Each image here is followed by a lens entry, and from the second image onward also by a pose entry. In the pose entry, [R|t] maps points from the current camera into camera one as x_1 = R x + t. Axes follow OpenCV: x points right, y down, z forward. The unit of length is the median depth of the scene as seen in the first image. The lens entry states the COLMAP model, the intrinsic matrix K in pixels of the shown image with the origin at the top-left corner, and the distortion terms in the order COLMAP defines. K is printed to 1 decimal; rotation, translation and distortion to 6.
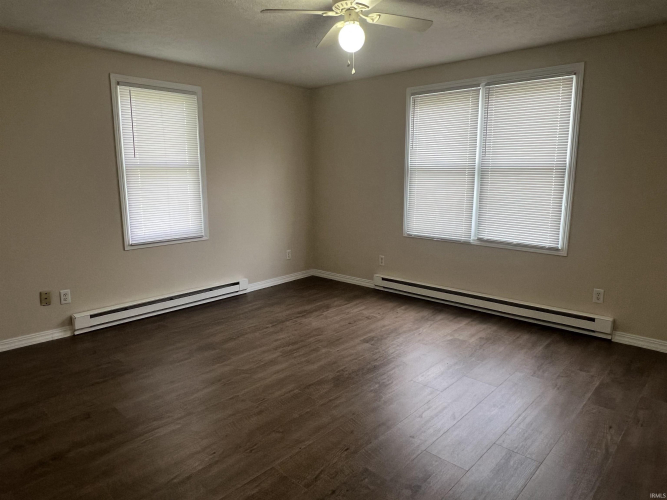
lens RADIAL K [[430.9, 0, 333.5], [0, 430.9, 250.0], [0, 0, 1]] dist [-0.003275, -0.001546]
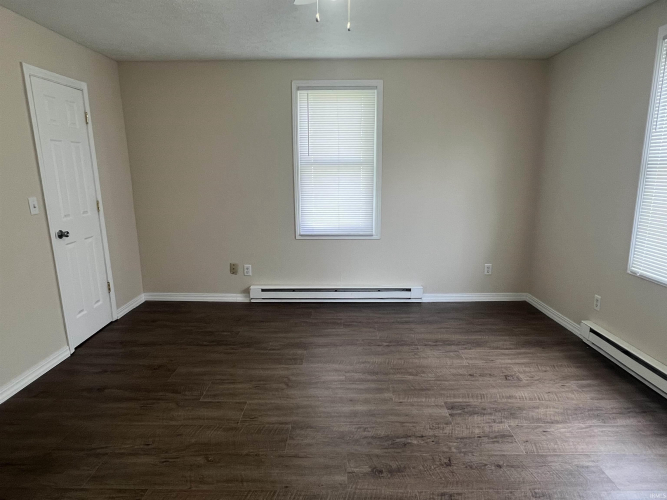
lens RADIAL K [[407.4, 0, 333.5], [0, 407.4, 250.0], [0, 0, 1]] dist [-0.003628, -0.000378]
pose [[0.677605, 0.143490, -0.721292, 0.342253], [-0.130670, 0.988666, 0.073925, -0.060730], [0.723724, 0.044159, 0.688675, 0.330987]]
